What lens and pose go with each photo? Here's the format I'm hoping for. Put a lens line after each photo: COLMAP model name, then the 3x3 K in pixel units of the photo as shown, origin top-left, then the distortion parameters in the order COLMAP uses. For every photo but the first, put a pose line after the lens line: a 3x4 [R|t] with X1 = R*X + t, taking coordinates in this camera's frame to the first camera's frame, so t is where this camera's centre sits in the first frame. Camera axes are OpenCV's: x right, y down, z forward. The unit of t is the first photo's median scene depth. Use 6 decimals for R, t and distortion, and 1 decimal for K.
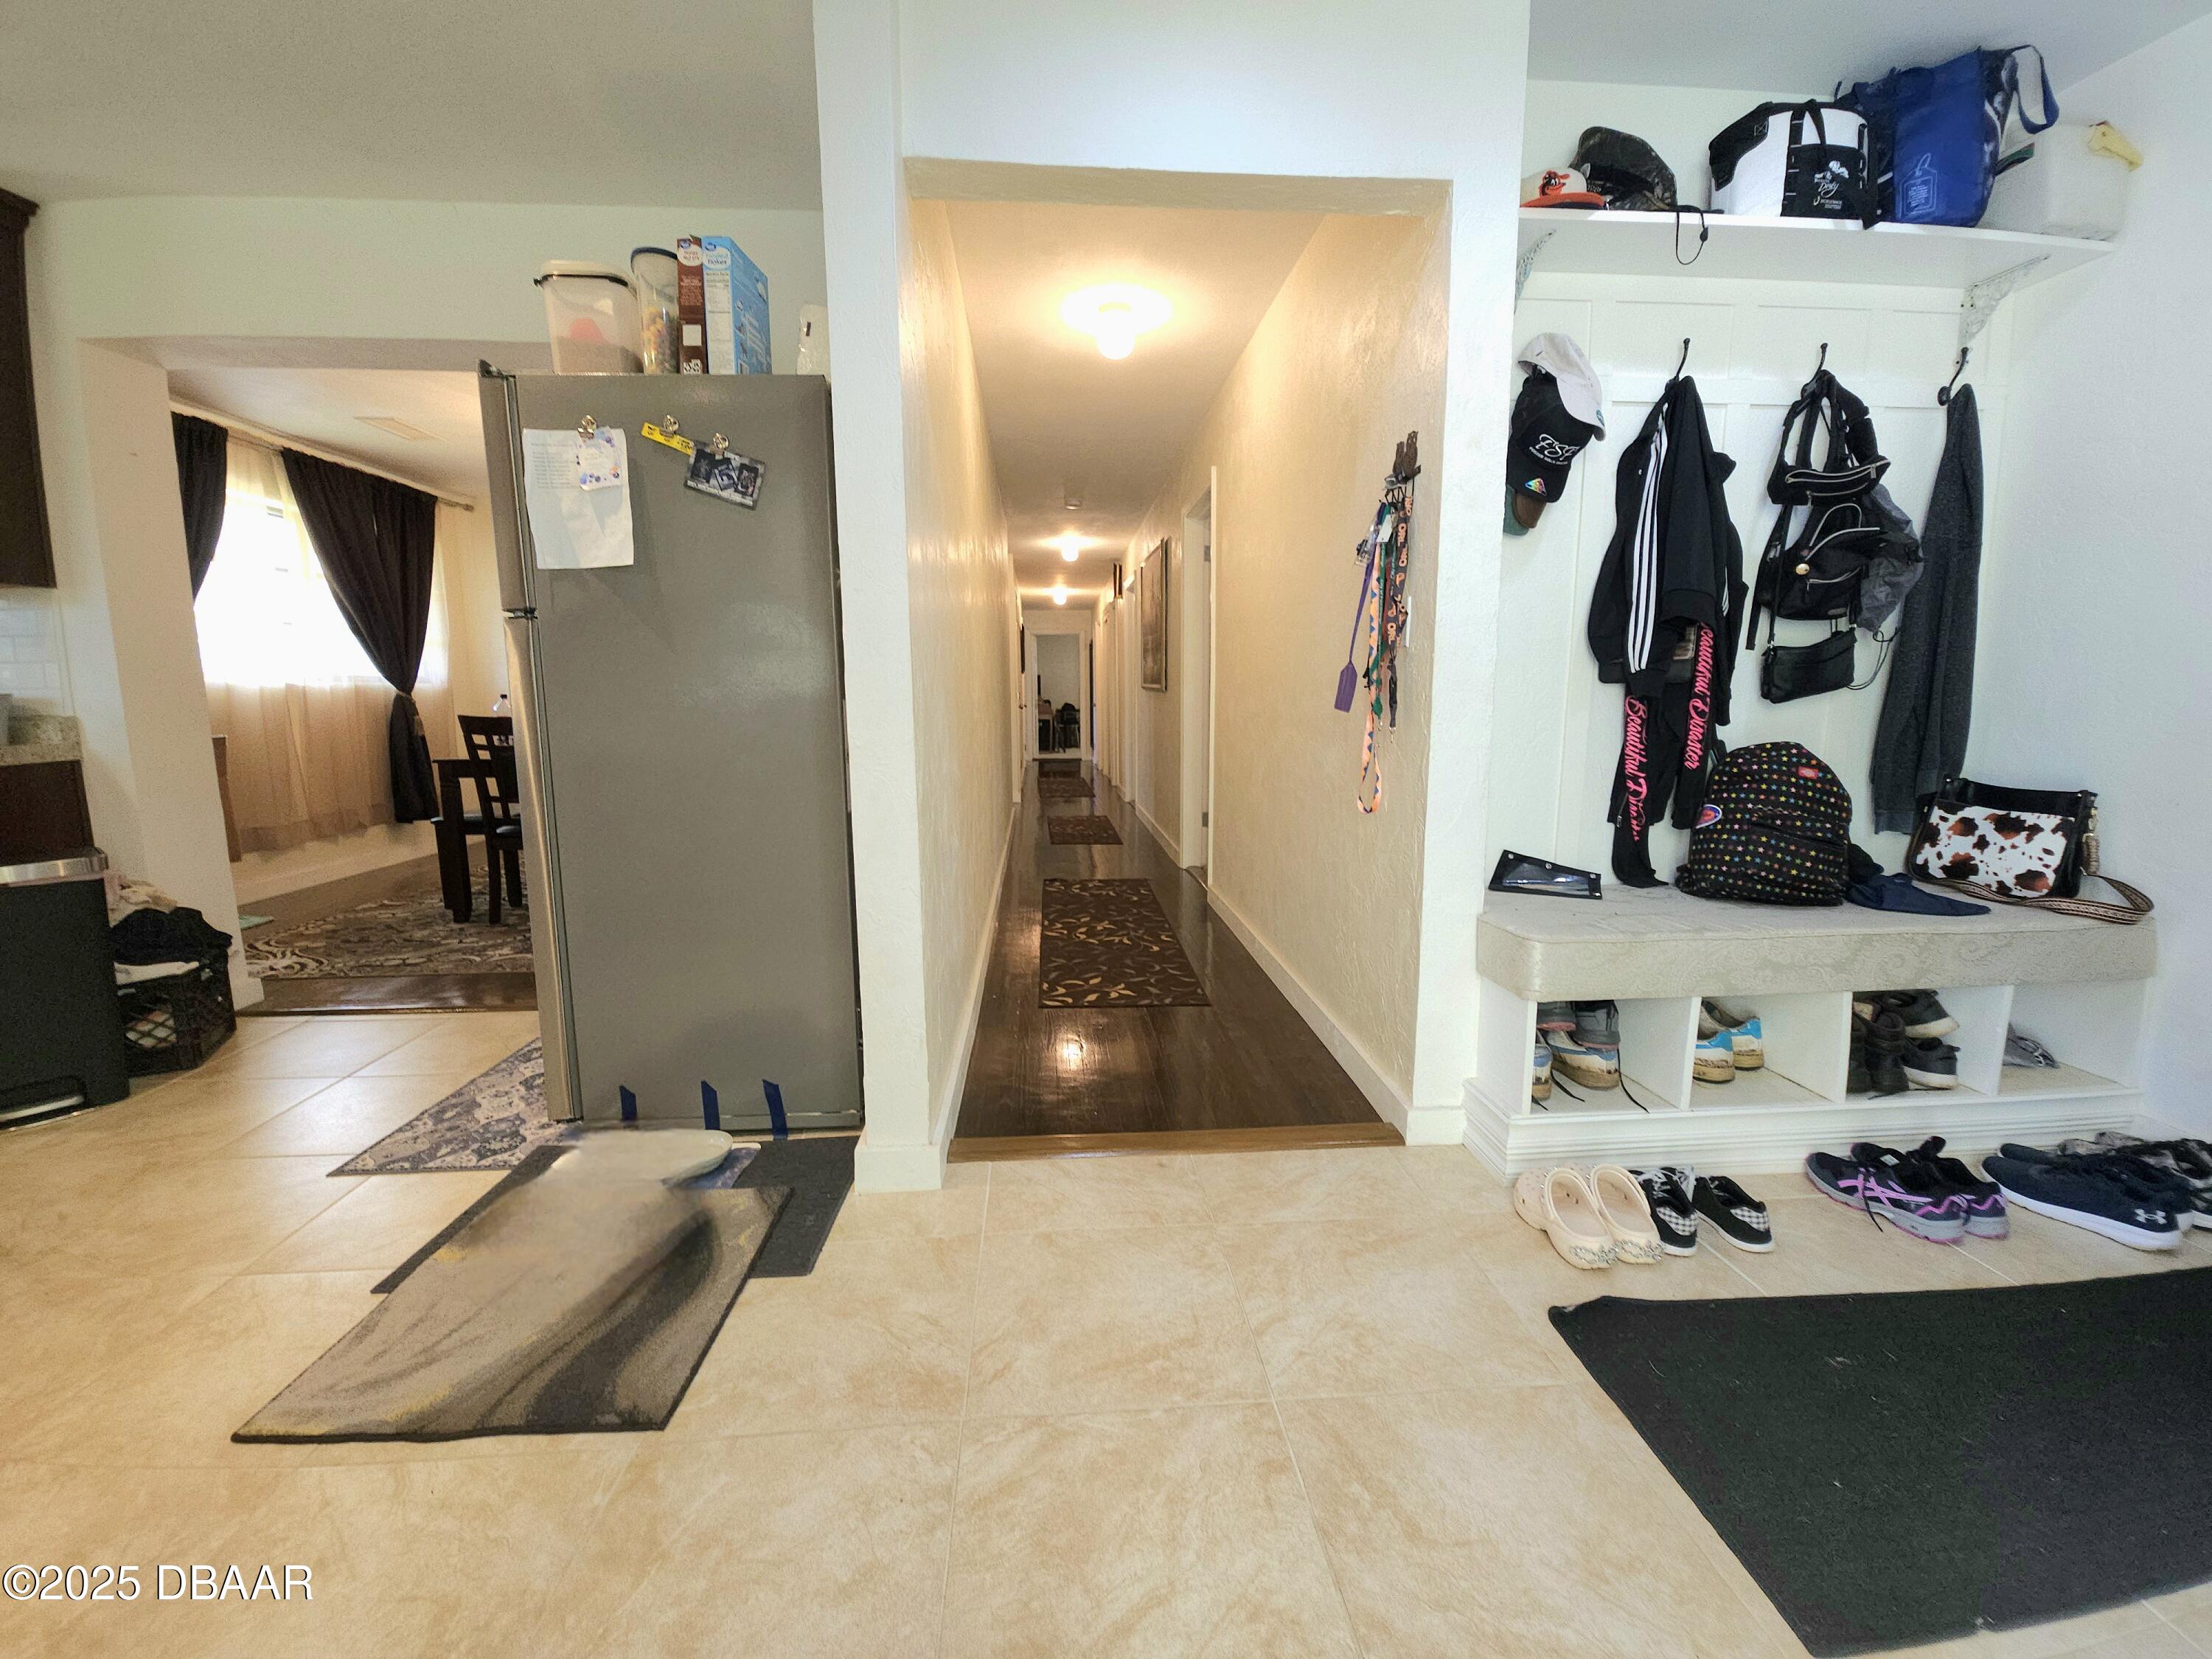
lens RADIAL K [[898.3, 0, 1102.0], [0, 898.3, 826.0], [0, 0, 1]] dist [0.009836, -0.007498]
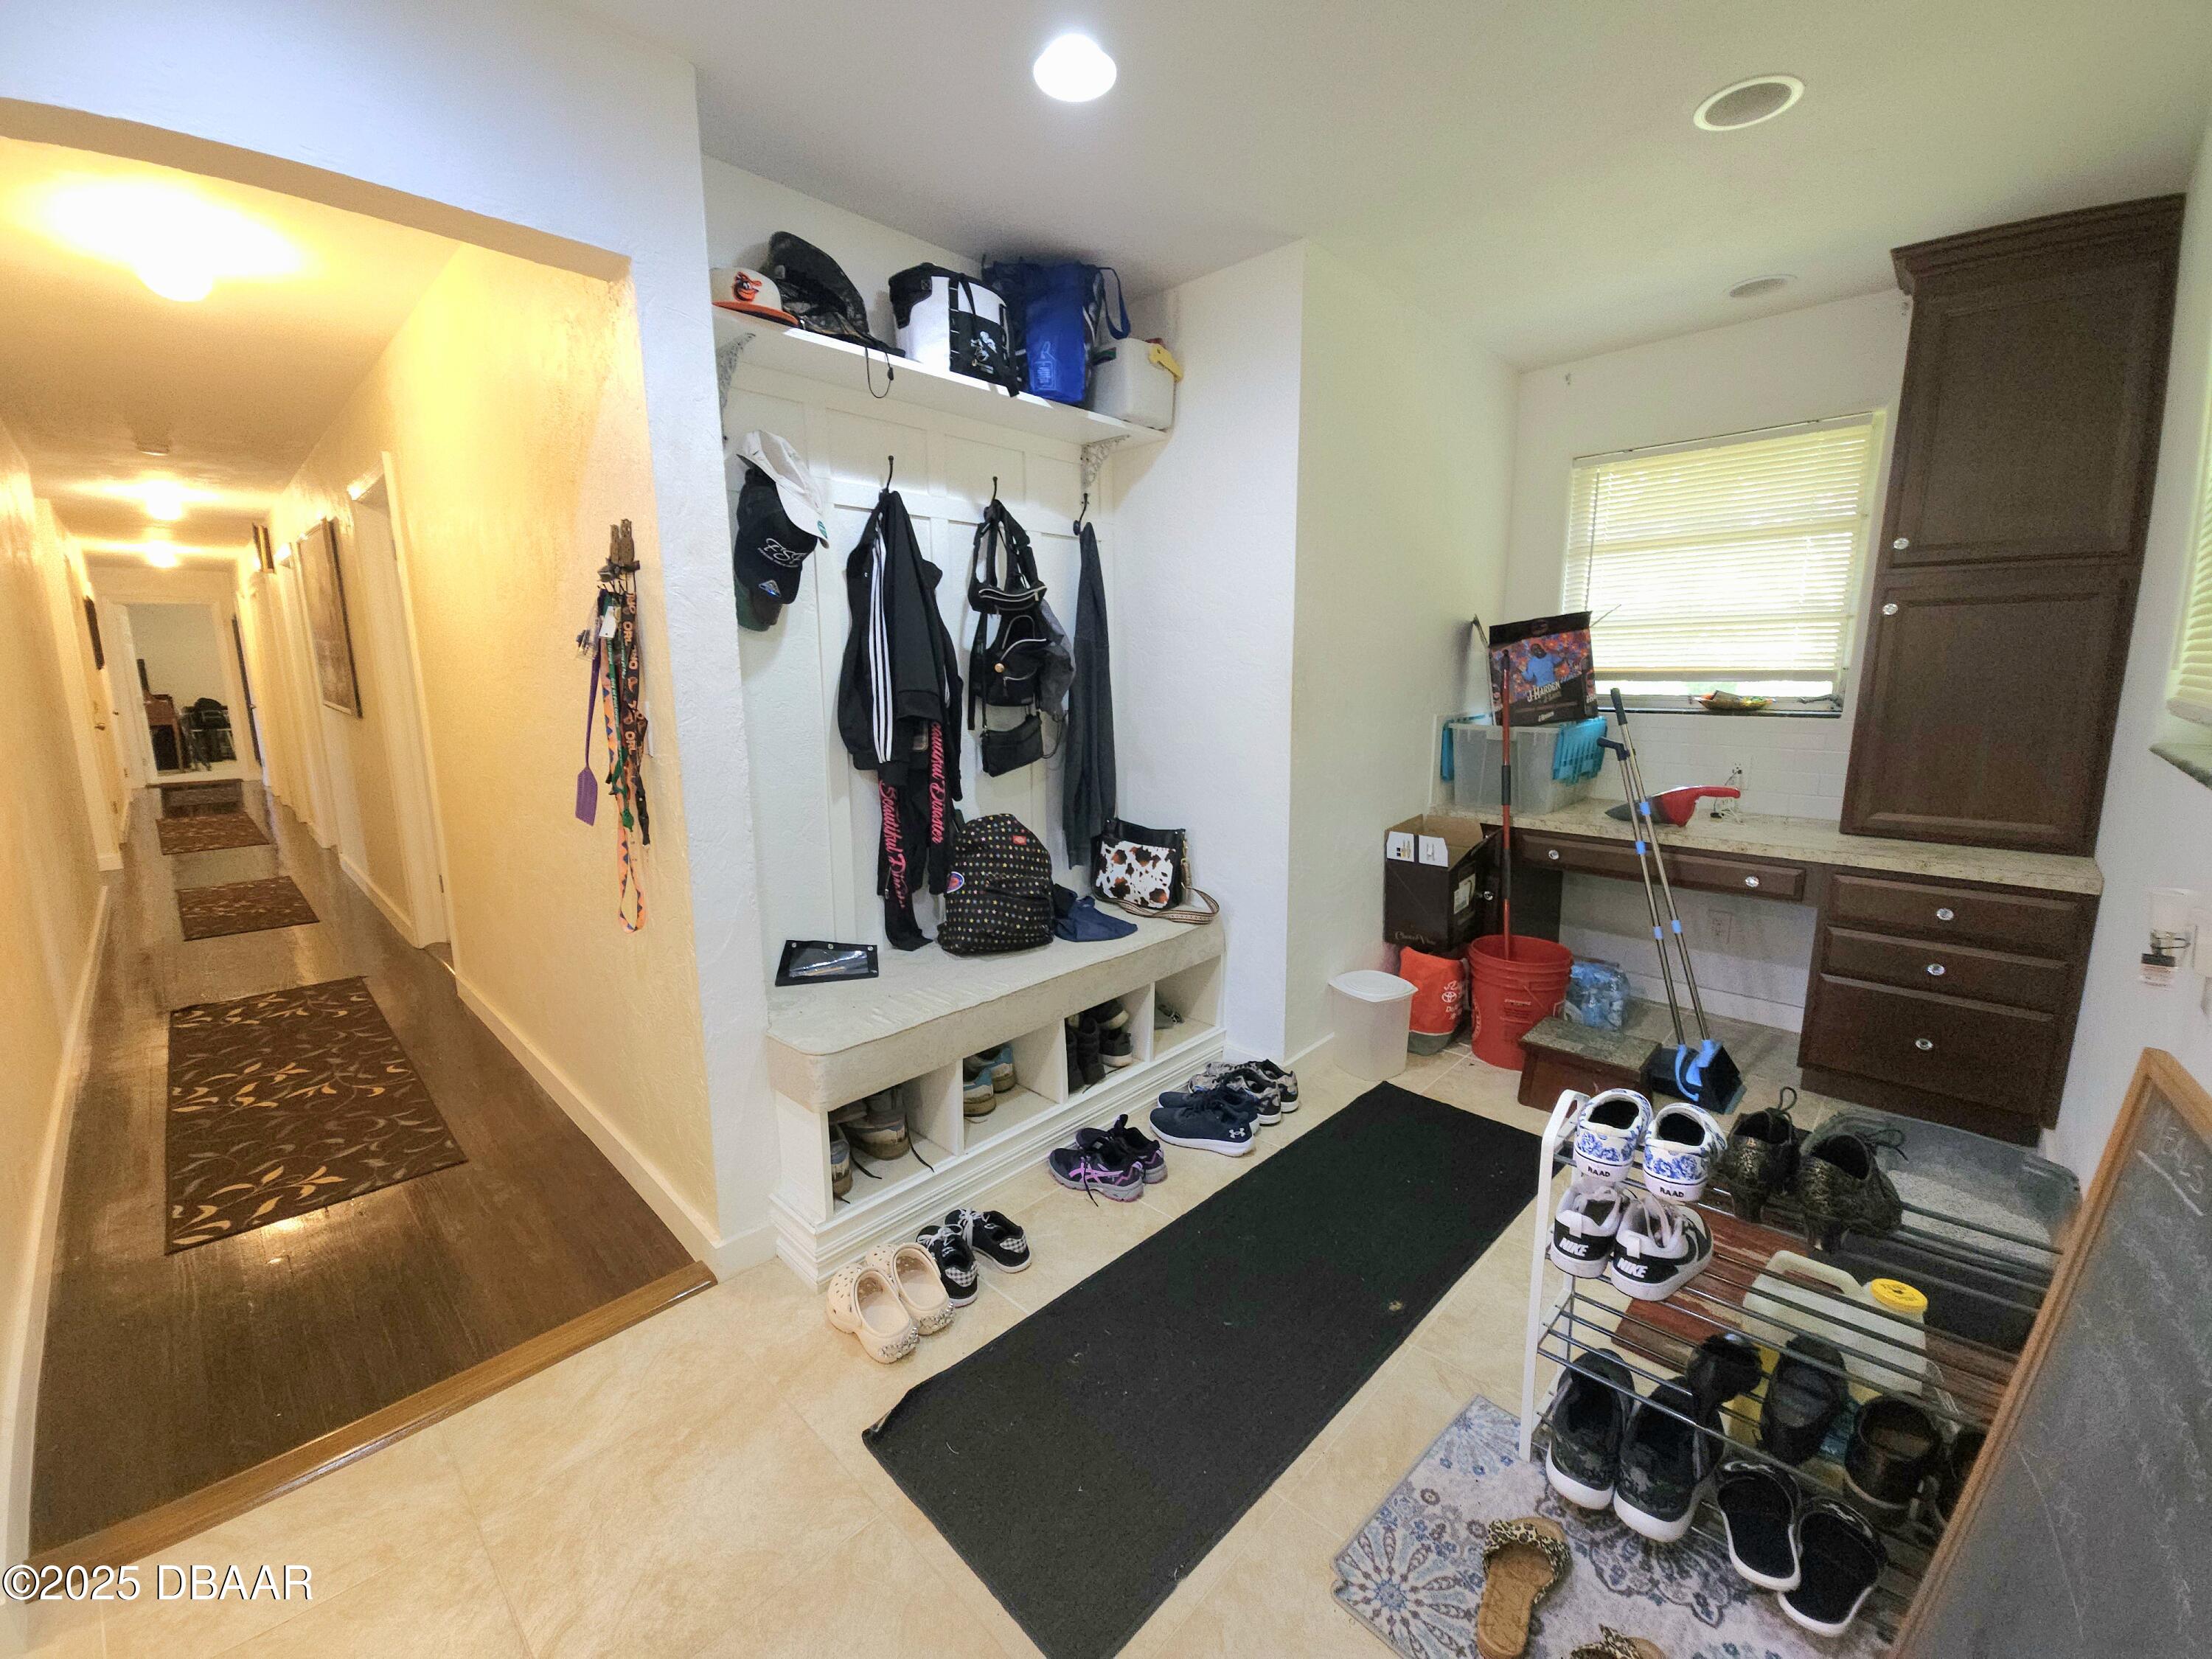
lens RADIAL K [[898.3, 0, 1102.0], [0, 898.3, 826.0], [0, 0, 1]] dist [0.009836, -0.007498]
pose [[0.743593, -0.116207, 0.658456, 0.069780], [0.095195, 0.993149, 0.067771, -0.146422], [-0.661821, 0.012287, 0.749561, 0.018916]]
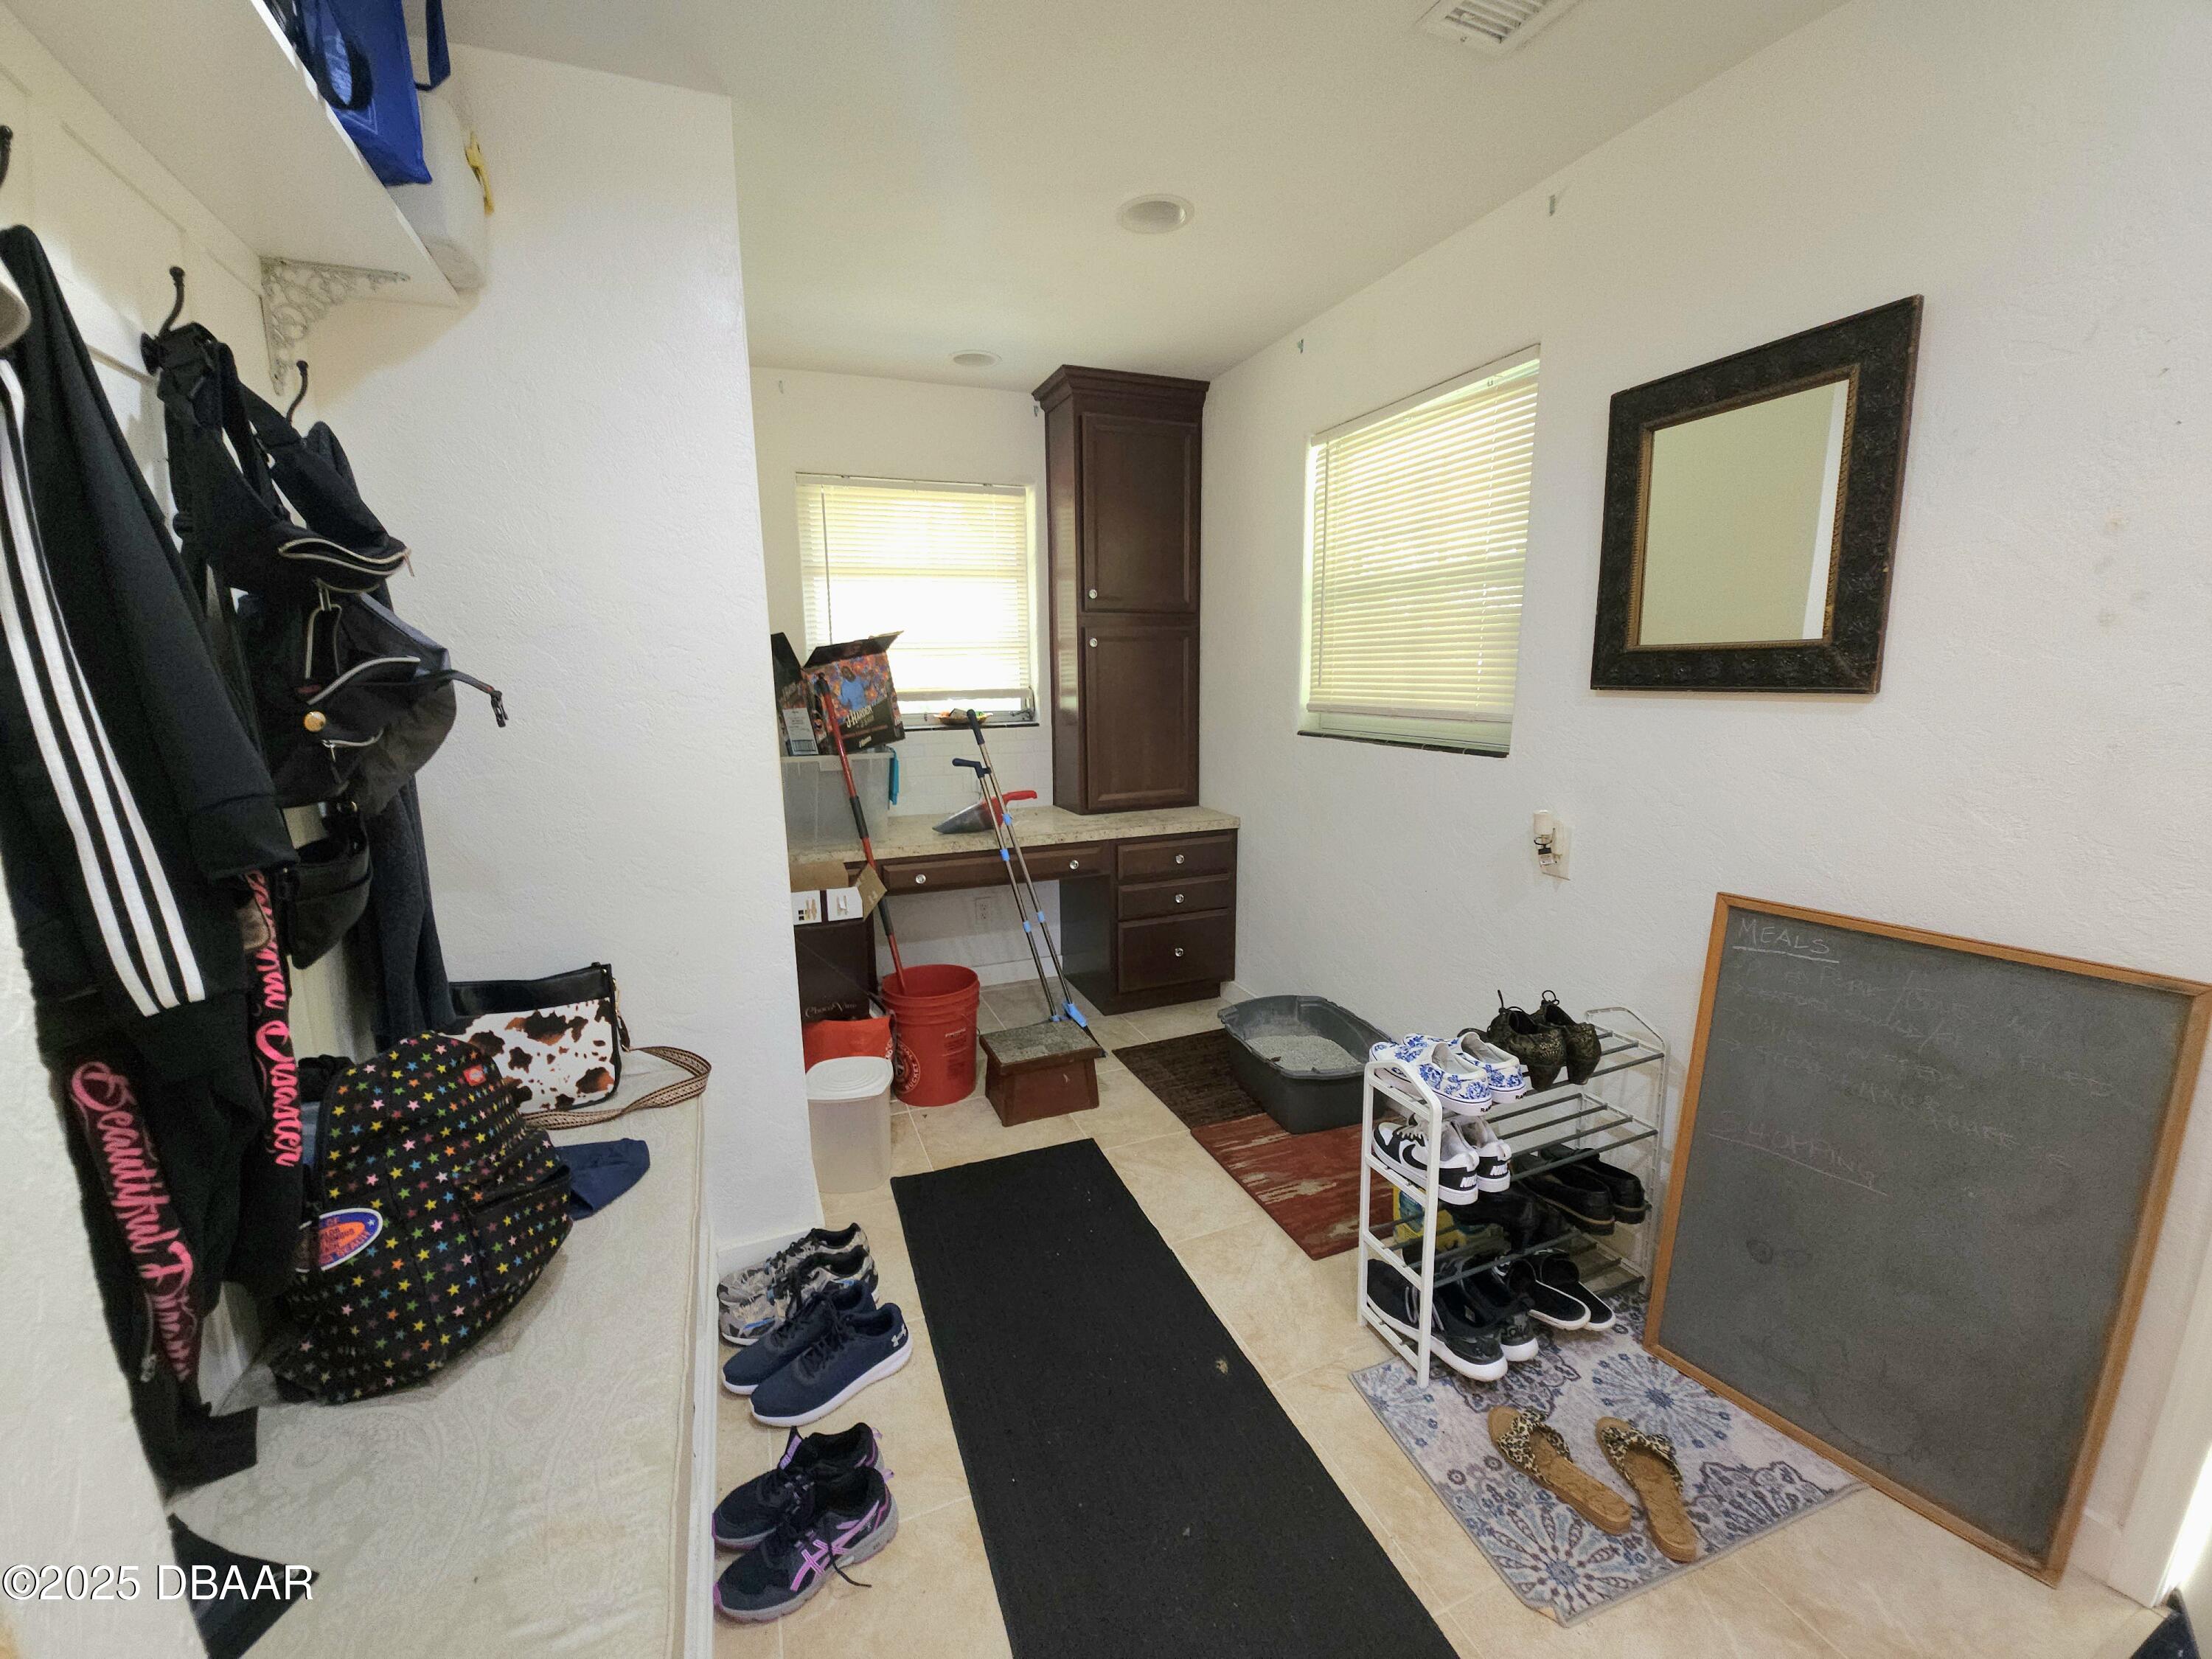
lens RADIAL K [[898.3, 0, 1102.0], [0, 898.3, 826.0], [0, 0, 1]] dist [0.009836, -0.007498]
pose [[-0.310699, -0.154019, 0.937947, 0.134805], [0.147773, 0.966959, 0.207734, -0.270302], [-0.938951, 0.203146, -0.277674, 0.733459]]
